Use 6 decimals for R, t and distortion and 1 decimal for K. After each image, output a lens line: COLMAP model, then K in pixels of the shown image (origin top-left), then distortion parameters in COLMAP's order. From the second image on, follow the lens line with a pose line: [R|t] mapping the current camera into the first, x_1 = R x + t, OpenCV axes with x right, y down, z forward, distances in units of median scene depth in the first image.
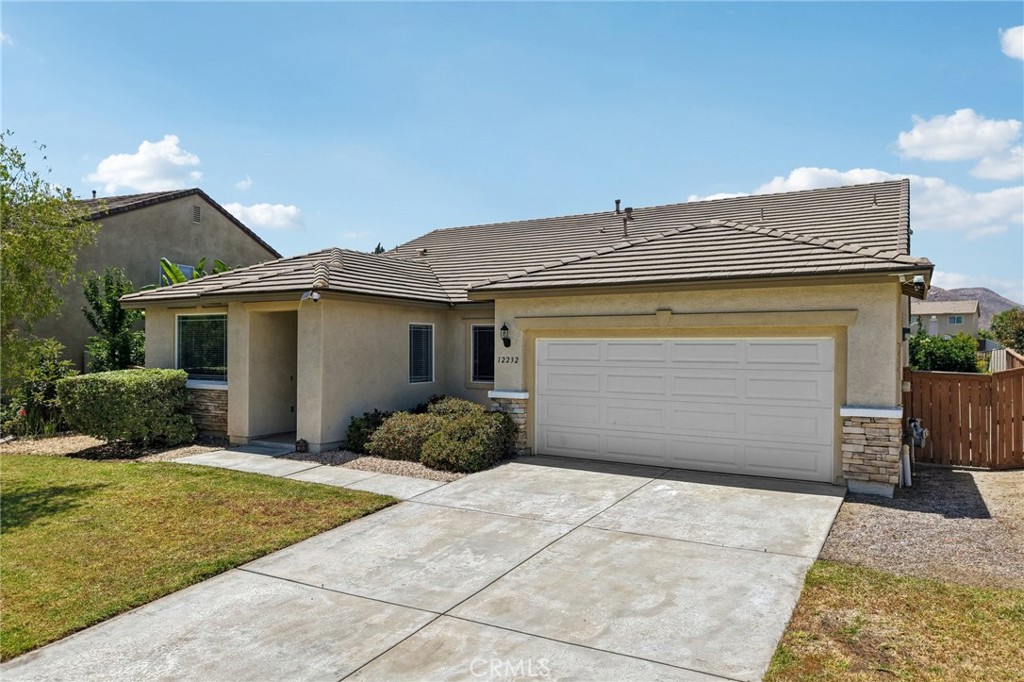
lens RADIAL K [[657.3, 0, 512.0], [0, 657.3, 341.0], [0, 0, 1]] dist [0.062324, -0.000692]
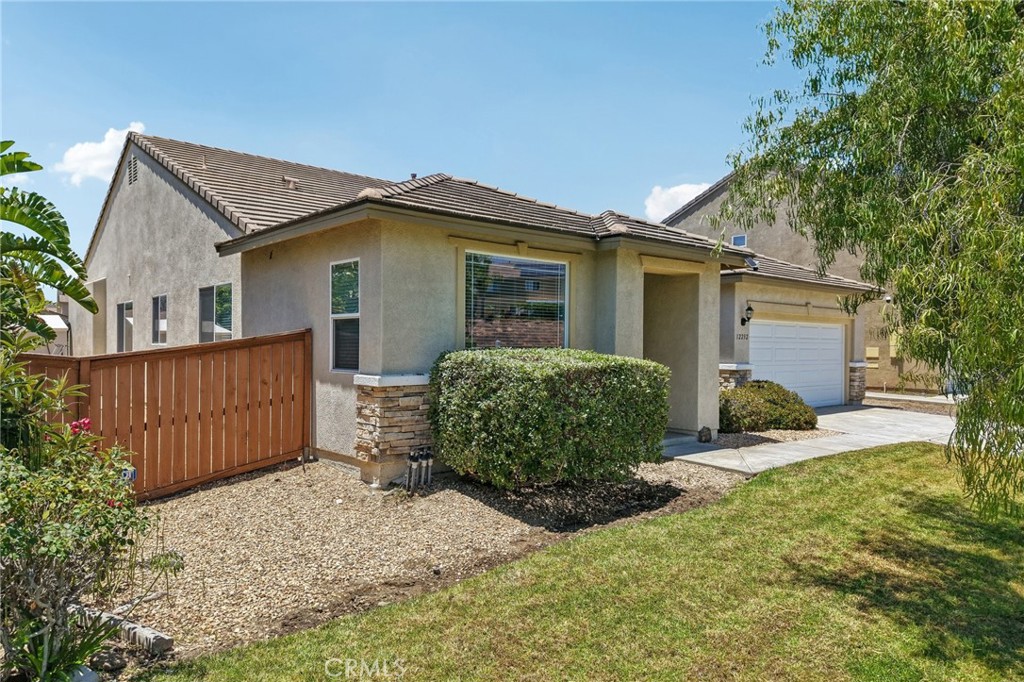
lens RADIAL K [[657.3, 0, 512.0], [0, 657.3, 341.0], [0, 0, 1]] dist [0.062324, -0.000692]
pose [[0.361271, -0.000240, 0.932461, -1.151618], [-0.026453, 0.999595, 0.010506, 0.033484], [-0.932085, -0.028462, 0.361118, 0.886899]]
